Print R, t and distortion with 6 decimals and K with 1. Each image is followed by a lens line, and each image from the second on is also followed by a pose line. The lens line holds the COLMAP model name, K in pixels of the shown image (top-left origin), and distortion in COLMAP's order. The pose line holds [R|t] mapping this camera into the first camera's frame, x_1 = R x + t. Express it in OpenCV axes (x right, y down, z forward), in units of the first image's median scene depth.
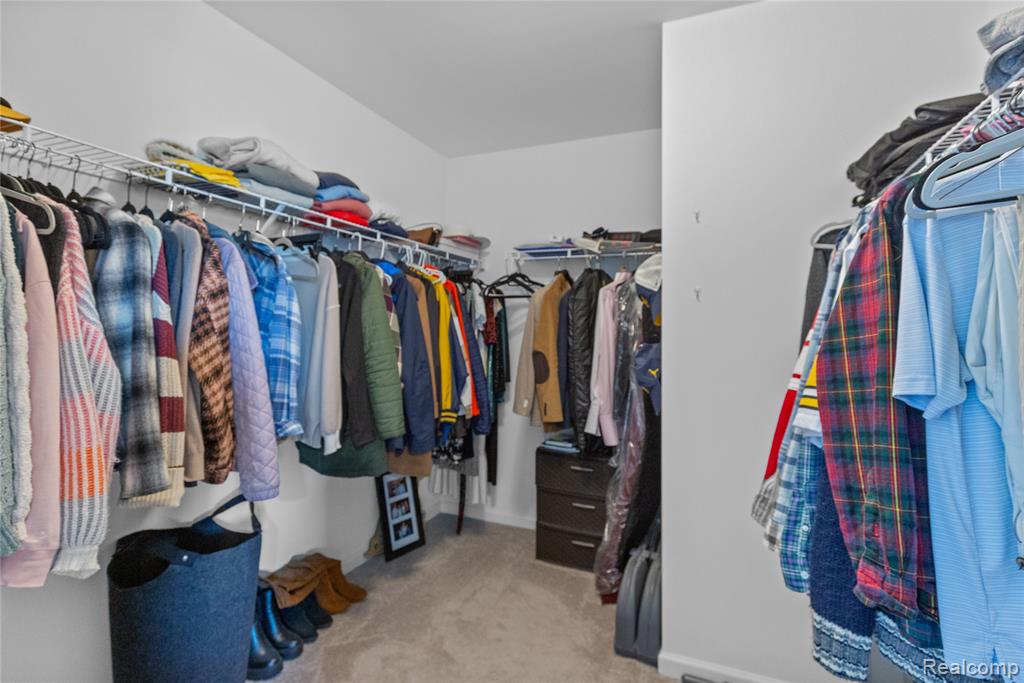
lens RADIAL K [[469.4, 0, 514.7], [0, 469.4, 336.3], [0, 0, 1]] dist [-0.000543, 0.002308]
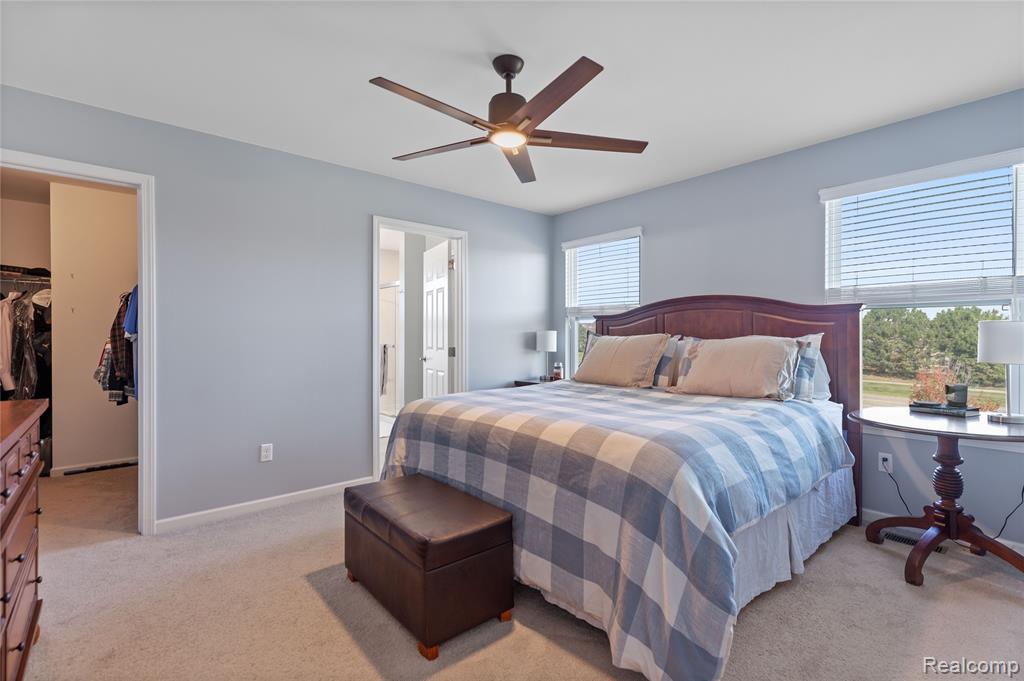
lens RADIAL K [[469.4, 0, 515.9], [0, 469.4, 337.2], [0, 0, 1]] dist [-0.000543, 0.002308]
pose [[0.422512, 0.002460, 0.906354, -0.742314], [0.008477, 0.999942, -0.006665, 0.072579], [-0.906318, 0.010500, 0.422466, -1.848120]]
